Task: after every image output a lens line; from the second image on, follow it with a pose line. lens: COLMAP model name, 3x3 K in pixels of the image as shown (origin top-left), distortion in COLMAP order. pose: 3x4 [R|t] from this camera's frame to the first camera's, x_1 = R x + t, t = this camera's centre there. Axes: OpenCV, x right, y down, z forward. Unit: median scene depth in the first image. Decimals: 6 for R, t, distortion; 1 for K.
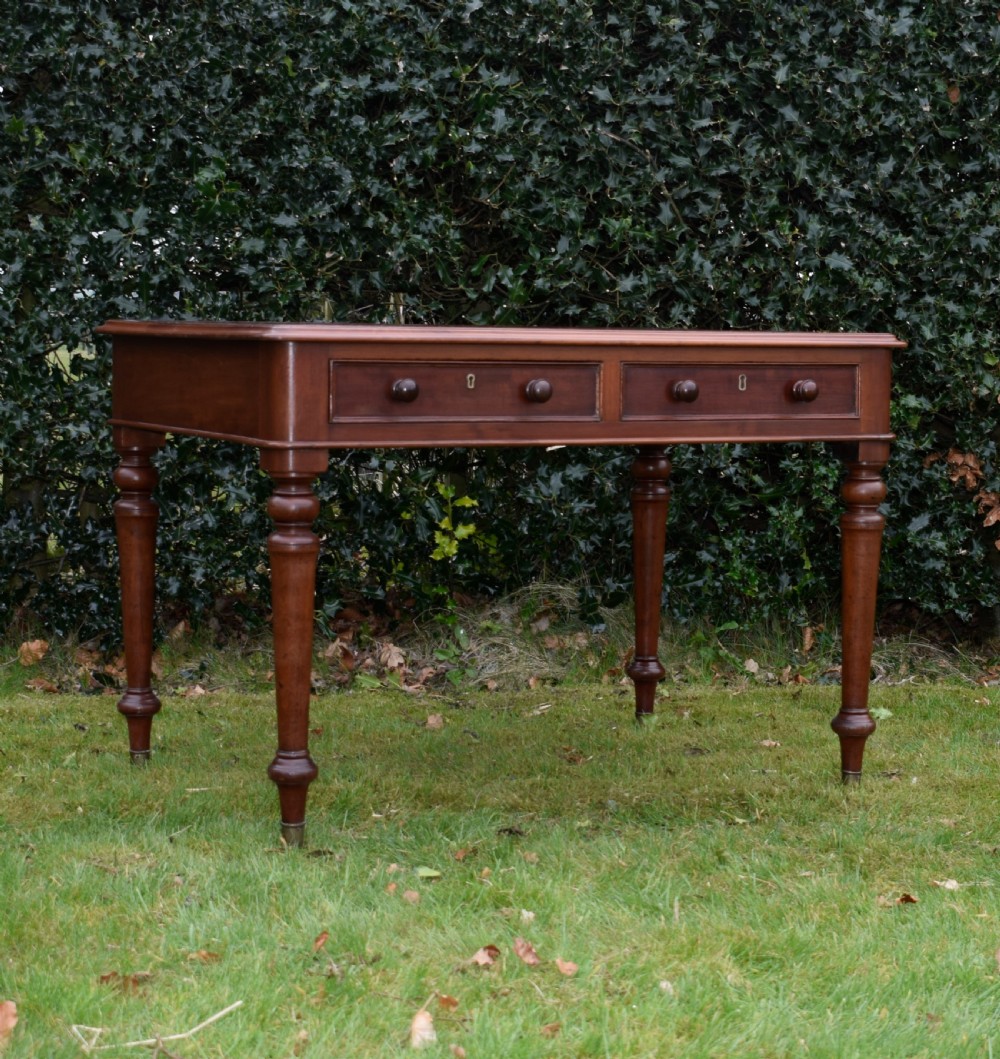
lens RADIAL K [[2438.9, 0, 590.5], [0, 2438.9, 588.8], [0, 0, 1]] dist [0.017146, -0.267318]
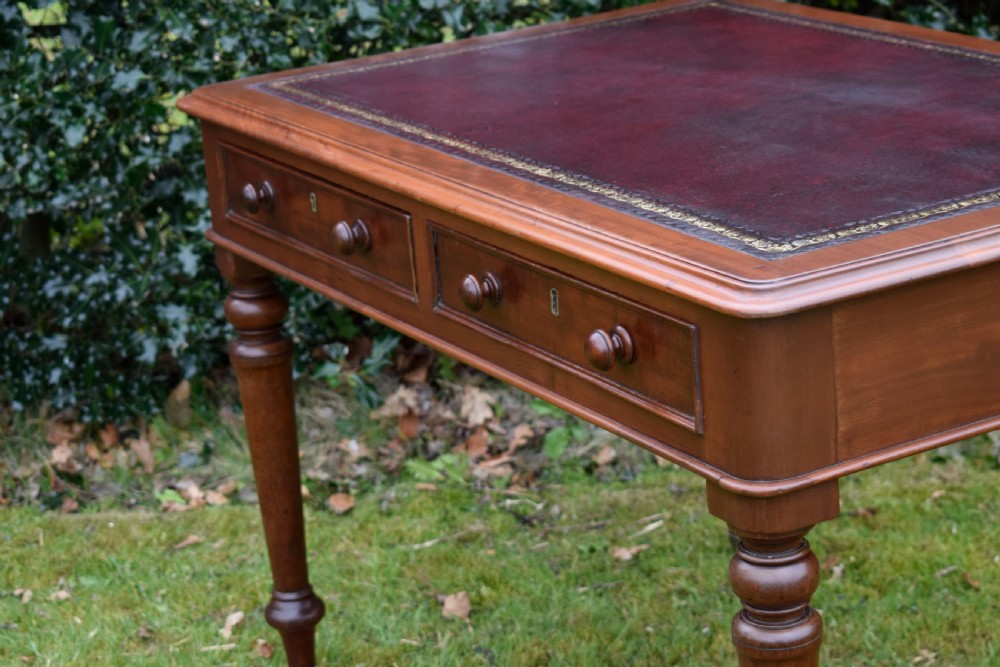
lens RADIAL K [[2434.7, 0, 500.0], [0, 2434.7, 333.5], [0, 0, 1]] dist [-0.019215, 0.054289]
pose [[0.968282, -0.013353, -0.249503, 0.109814], [0.063952, 0.978553, 0.195816, -0.139907], [0.241538, -0.205561, 0.948369, 0.333430]]
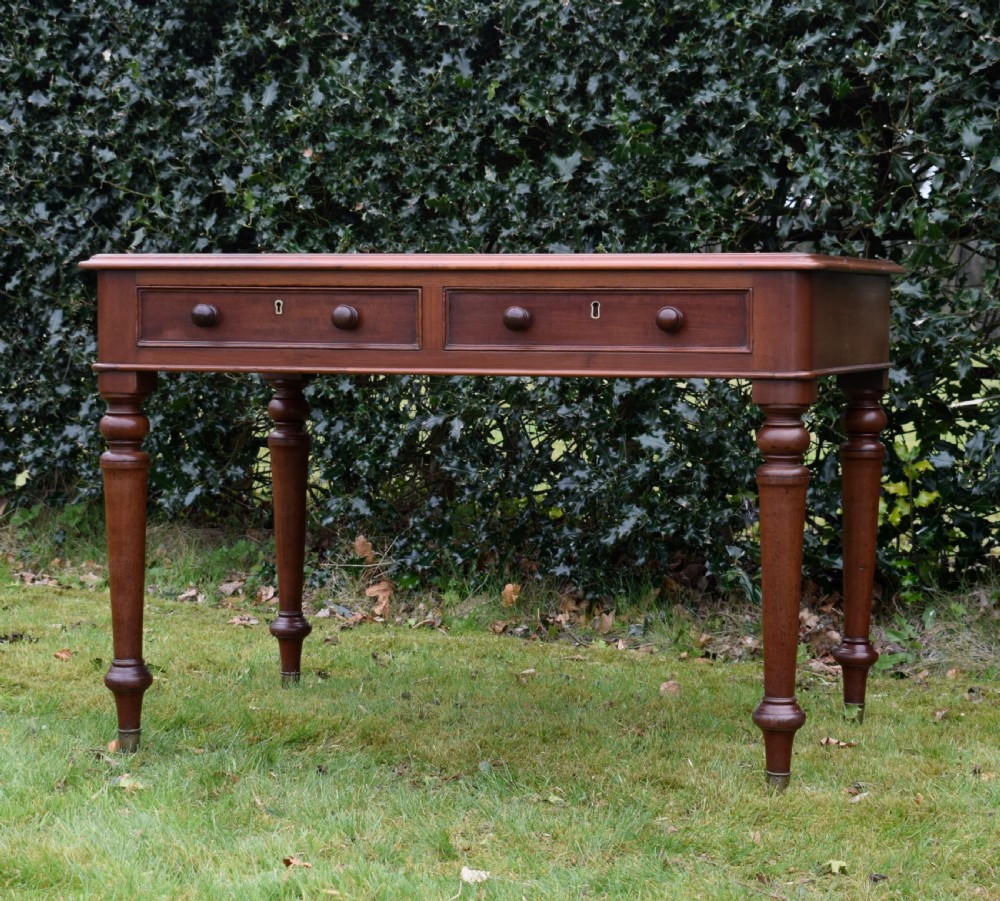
lens RADIAL K [[2662.2, 0, 425.2], [0, 2662.2, 451.3], [0, 0, 1]] dist [-0.025812, 0.126405]
pose [[0.654603, 0.031067, -0.755334, 0.577724], [-0.076781, 0.996721, -0.025547, -0.002225], [0.752064, 0.074719, 0.654842, 0.238332]]
